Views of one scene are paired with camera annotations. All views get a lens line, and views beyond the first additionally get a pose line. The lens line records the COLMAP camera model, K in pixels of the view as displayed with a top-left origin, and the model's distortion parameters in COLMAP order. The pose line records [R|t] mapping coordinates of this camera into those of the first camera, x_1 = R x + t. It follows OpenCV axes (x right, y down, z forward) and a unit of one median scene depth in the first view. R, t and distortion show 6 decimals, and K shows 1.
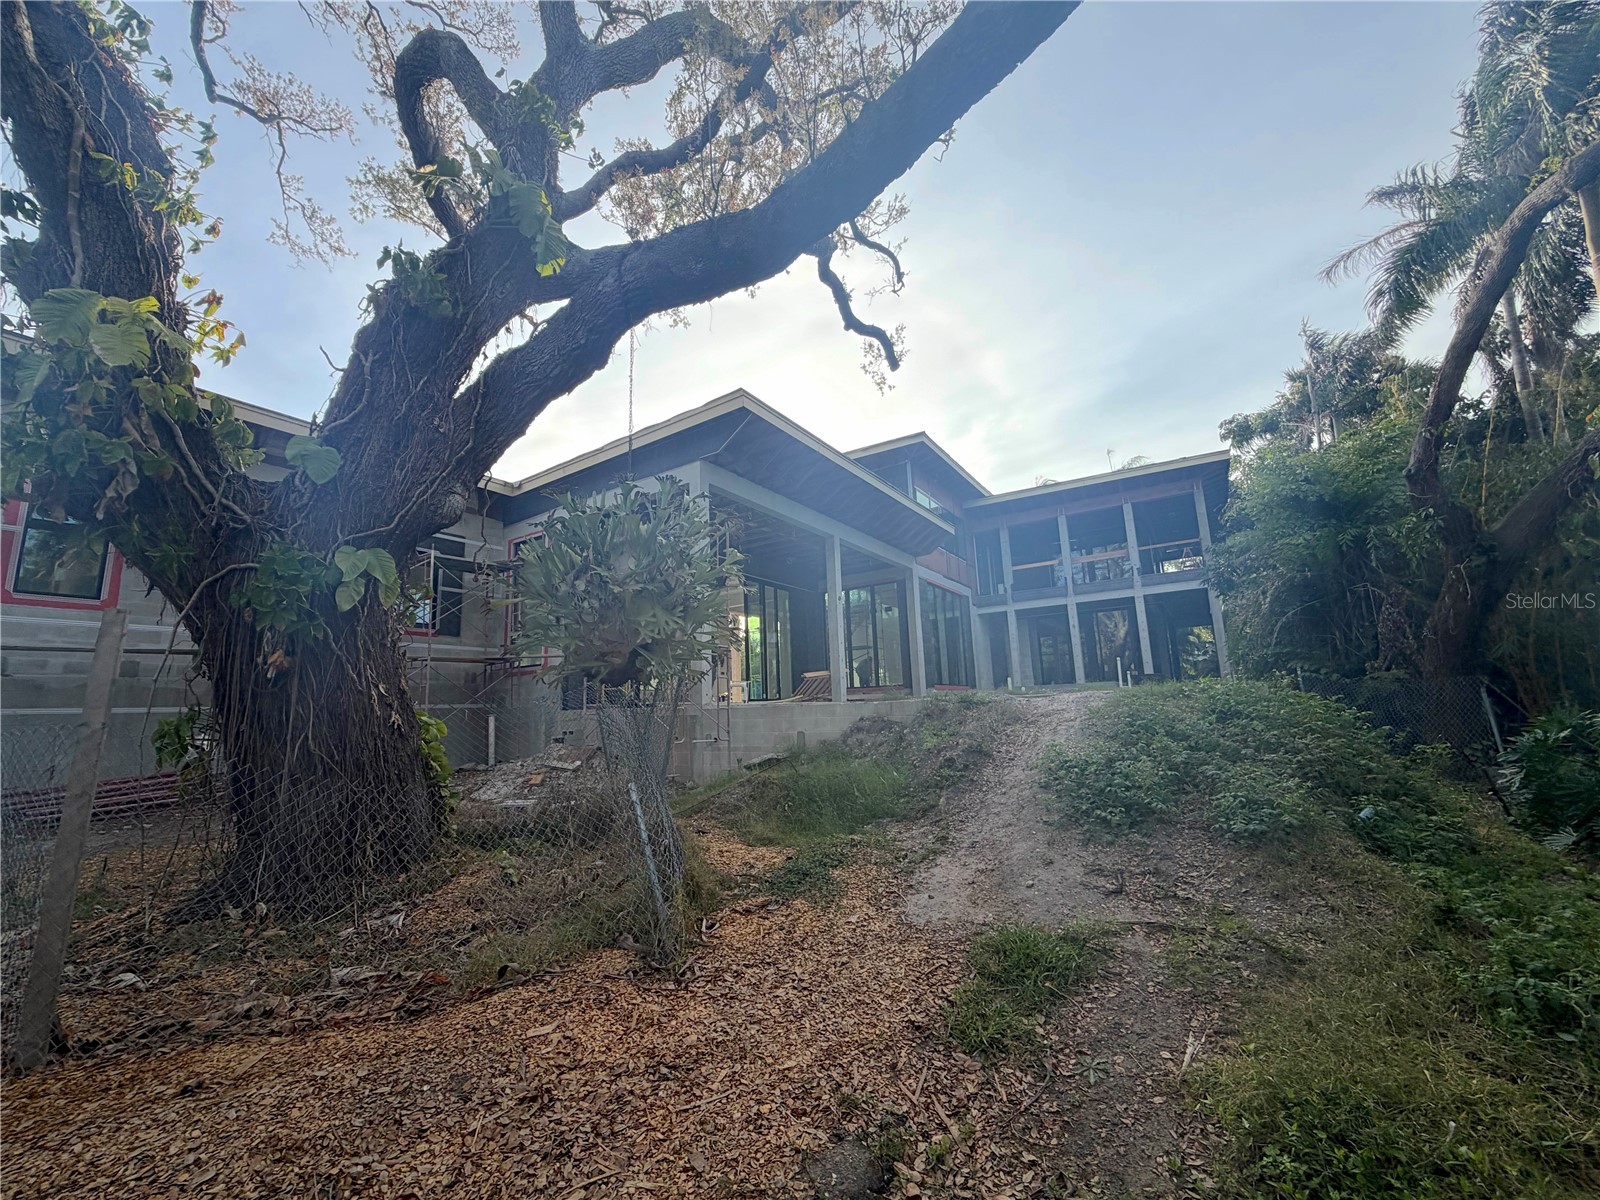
lens RADIAL K [[642.1, 0, 796.0], [0, 642.1, 606.7], [0, 0, 1]] dist [0.003091, -0.000285]
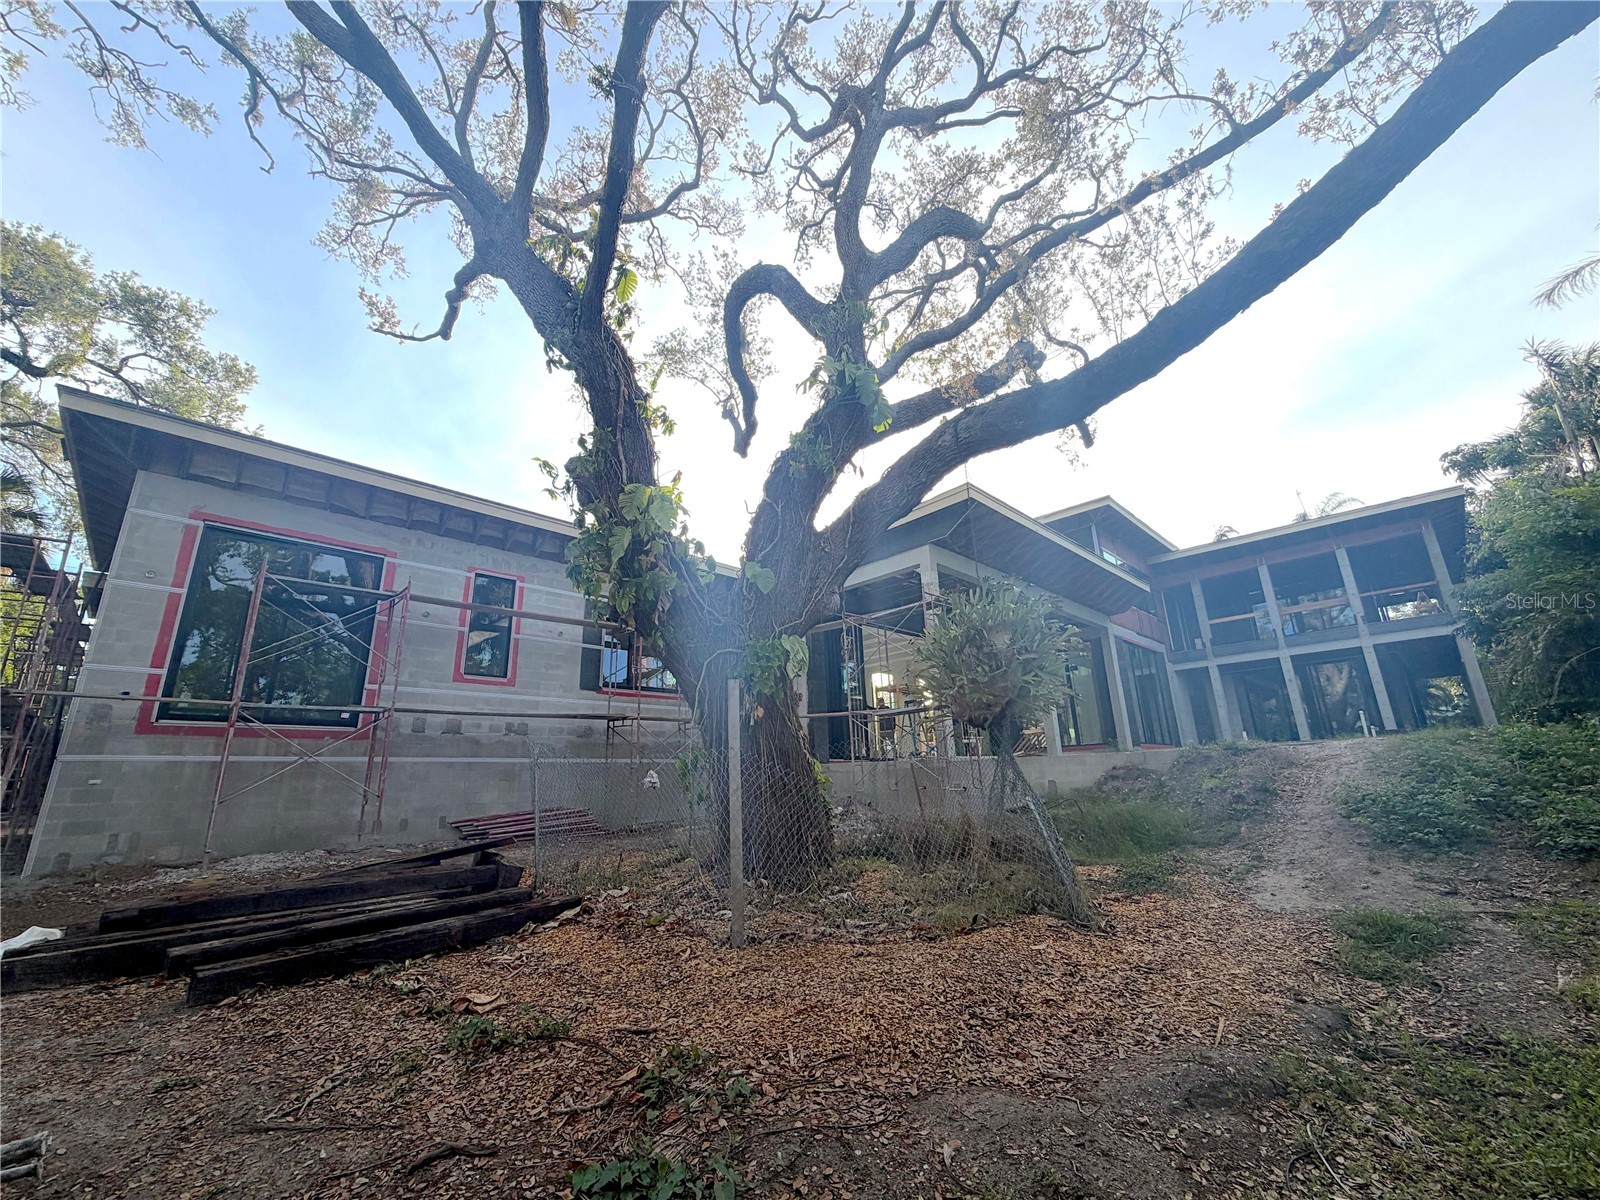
lens RADIAL K [[642.1, 0, 794.6], [0, 642.1, 601.1], [0, 0, 1]] dist [0.003091, -0.000285]
pose [[0.976298, -0.052239, -0.210033, -0.098970], [0.029146, 0.993328, -0.111580, -0.001505], [0.214460, 0.102814, 0.971306, -0.116713]]
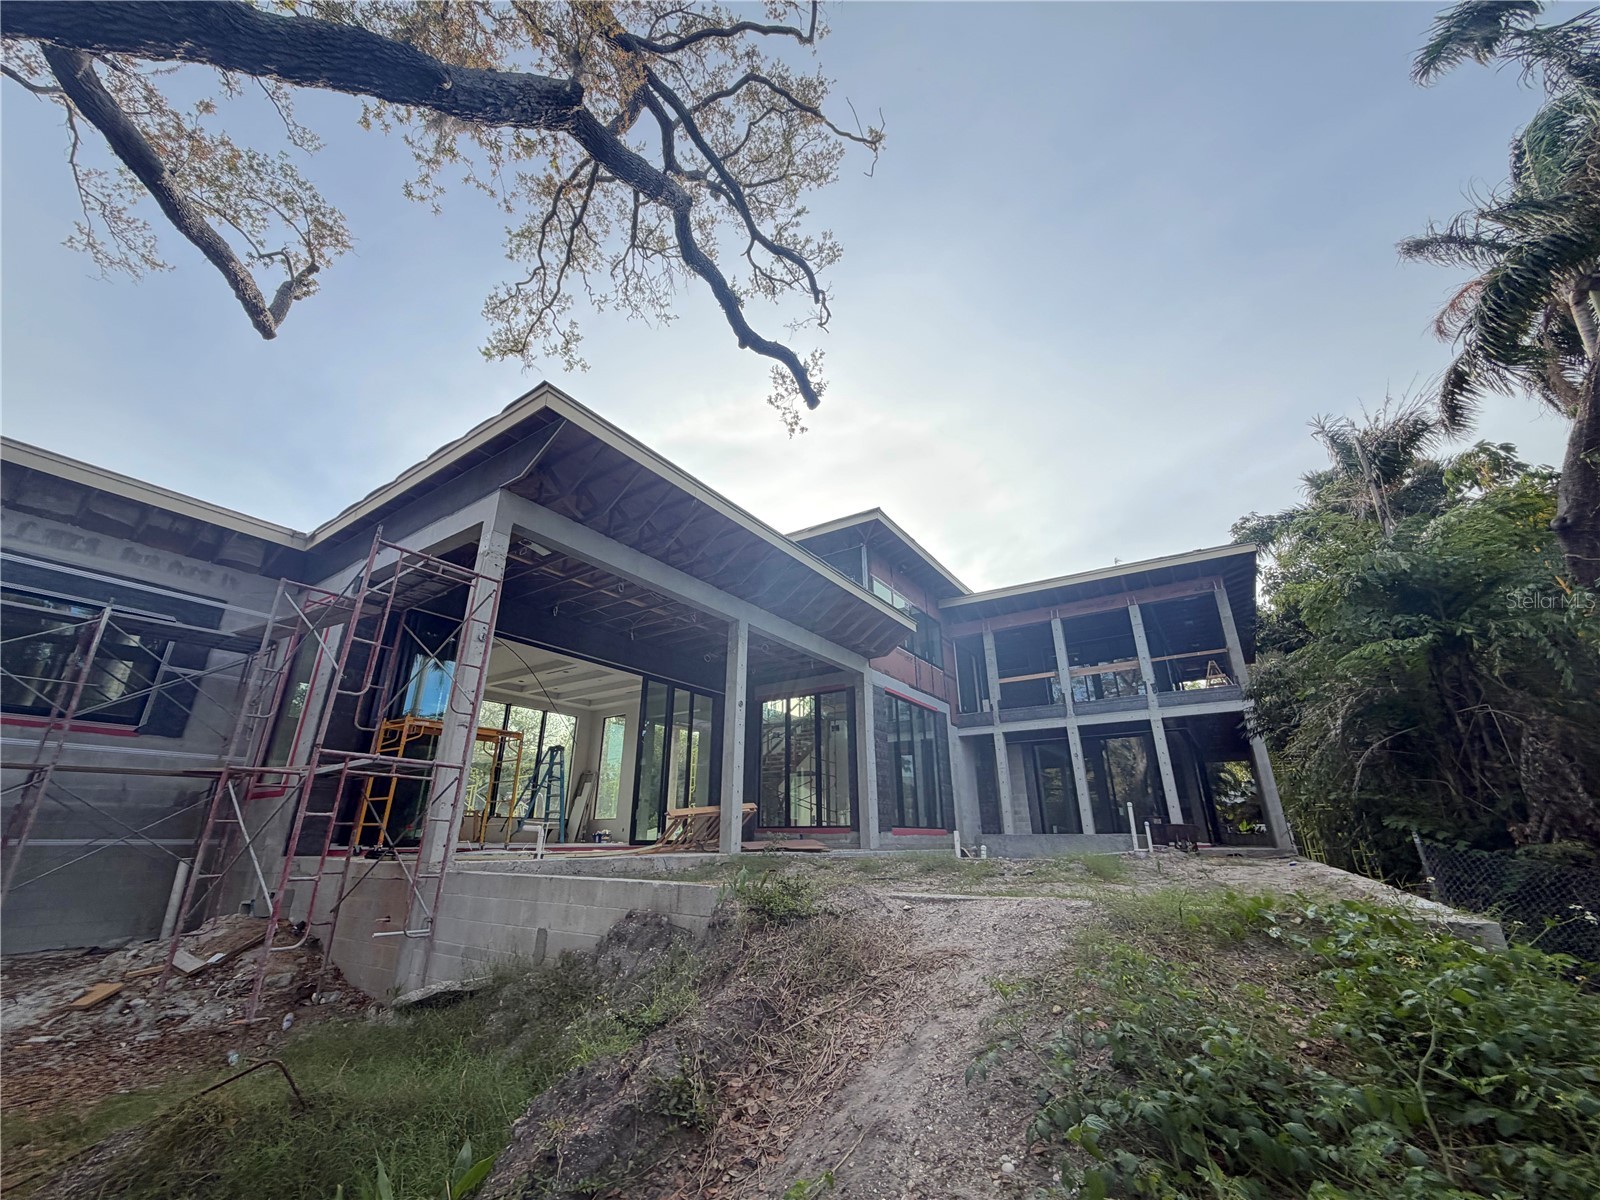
lens RADIAL K [[642.1, 0, 793.5], [0, 642.1, 601.5], [0, 0, 1]] dist [0.003091, -0.000285]
pose [[0.999226, 0.029110, -0.026465, 0.127654], [-0.033642, 0.980980, -0.191171, 0.009600], [0.020397, 0.191913, 0.981200, 0.228533]]
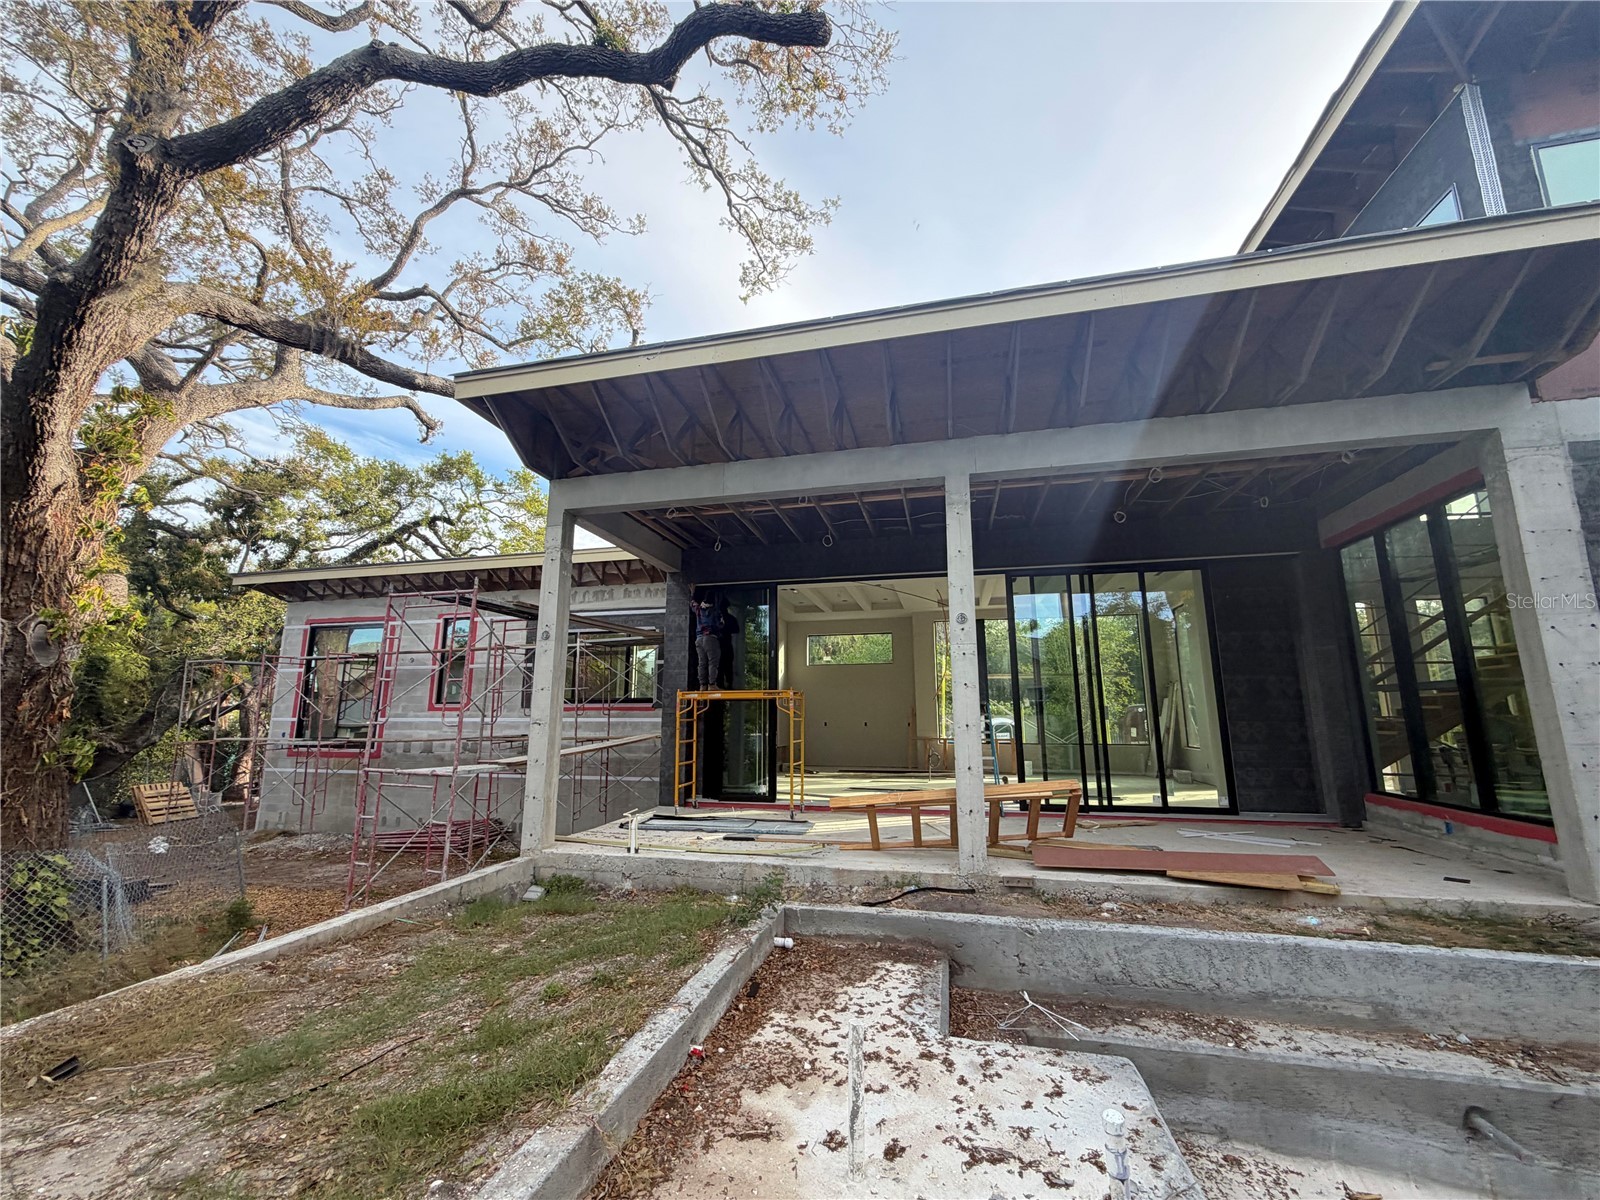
lens RADIAL K [[642.1, 0, 799.6], [0, 642.1, 601.2], [0, 0, 1]] dist [0.003091, -0.000285]
pose [[0.331394, -0.133238, -0.934037, 0.381928], [0.140099, 0.985953, -0.090937, -0.000449], [0.933033, -0.100722, 0.345406, 0.670153]]
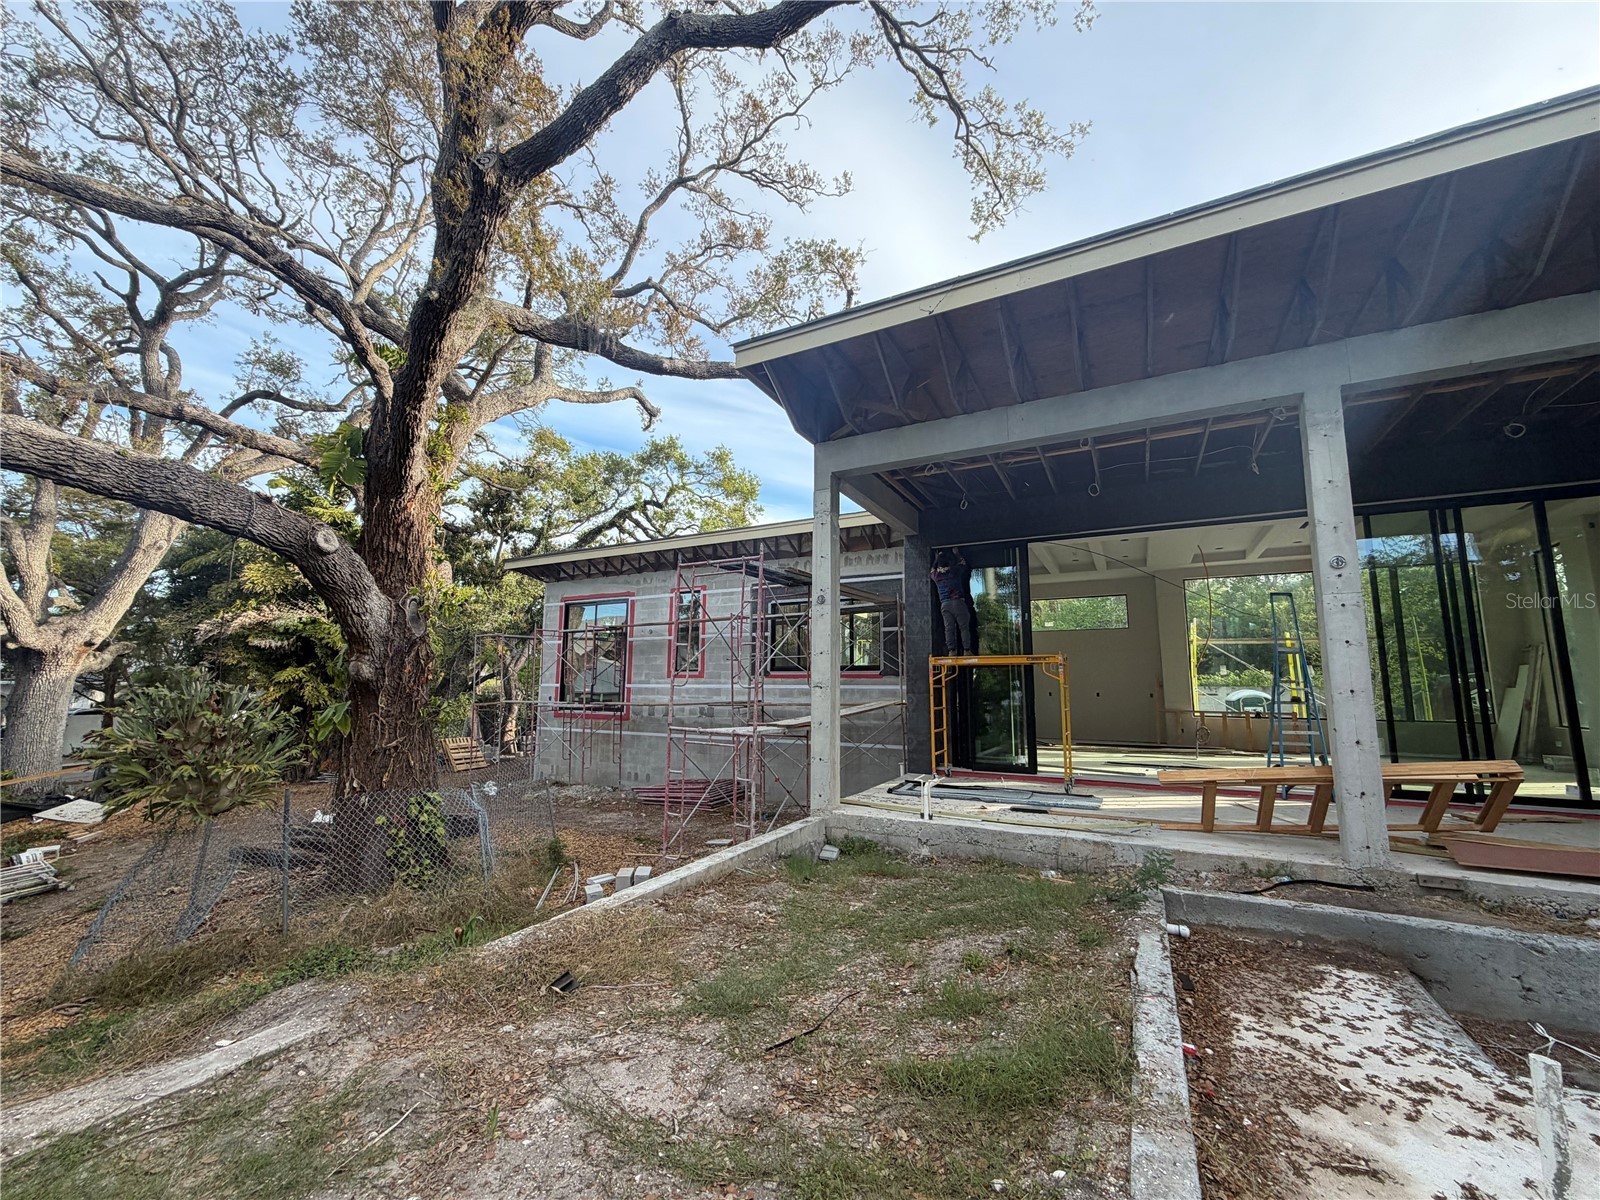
lens RADIAL K [[642.1, 0, 796.4], [0, 642.1, 601.5], [0, 0, 1]] dist [0.003091, -0.000285]
pose [[0.085519, -0.098356, -0.991470, 0.345170], [0.149794, 0.985074, -0.084801, -0.005787], [0.985012, -0.141264, 0.098976, 0.596347]]
